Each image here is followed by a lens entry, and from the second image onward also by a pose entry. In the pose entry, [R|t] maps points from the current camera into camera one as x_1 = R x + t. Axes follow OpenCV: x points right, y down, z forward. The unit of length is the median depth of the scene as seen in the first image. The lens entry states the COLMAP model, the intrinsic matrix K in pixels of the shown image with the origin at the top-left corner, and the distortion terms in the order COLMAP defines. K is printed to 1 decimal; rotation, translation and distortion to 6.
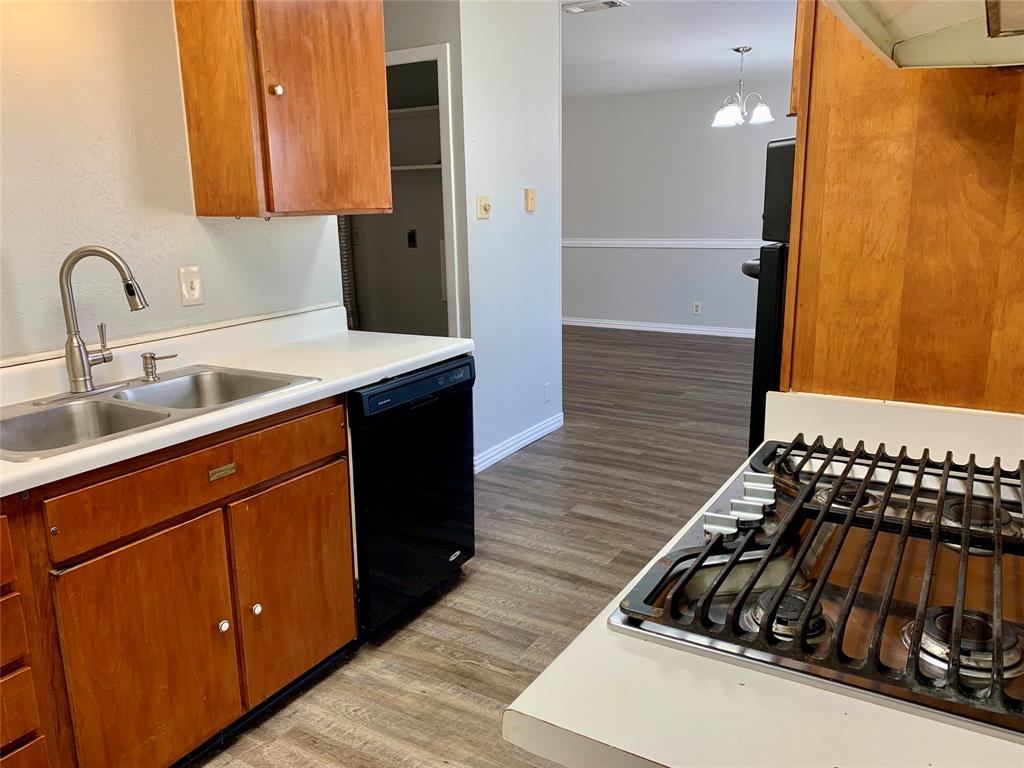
lens RADIAL K [[770.1, 0, 513.9], [0, 770.1, 367.8], [0, 0, 1]] dist [0.078581, -0.117533]
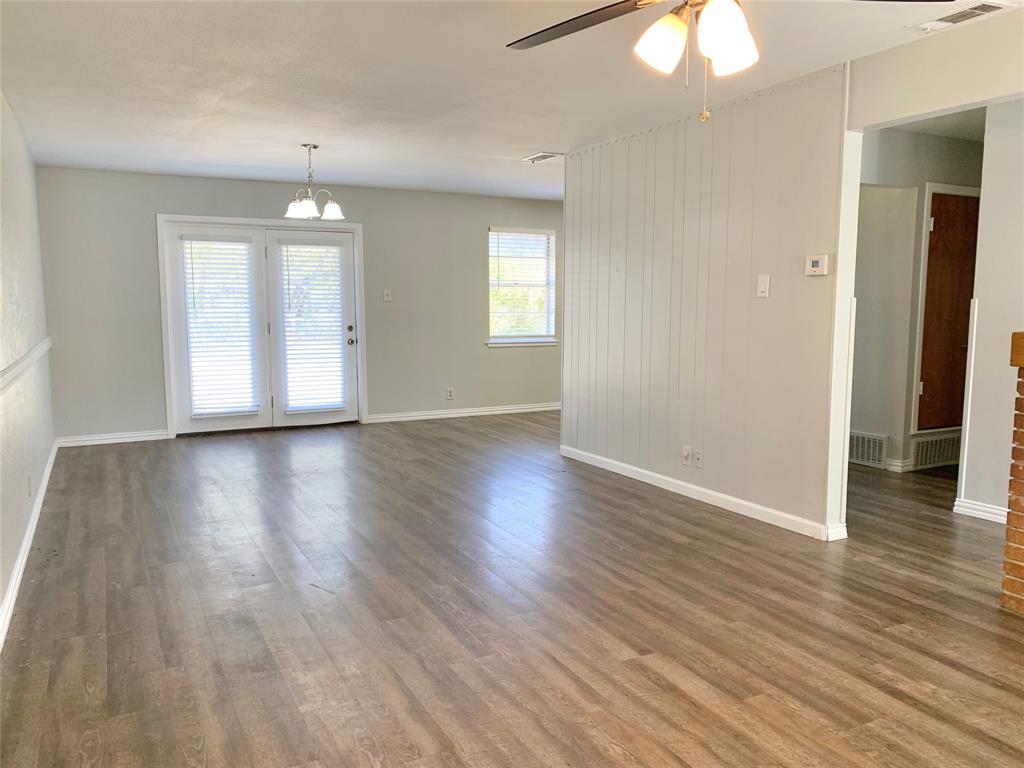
lens RADIAL K [[783.6, 0, 507.9], [0, 783.6, 387.6], [0, 0, 1]] dist [0.032206, -0.036374]
pose [[-0.847279, -0.043142, 0.529393, -1.304664], [0.126923, 0.951376, 0.280668, -0.974211], [-0.515760, 0.304997, -0.800605, 4.765511]]
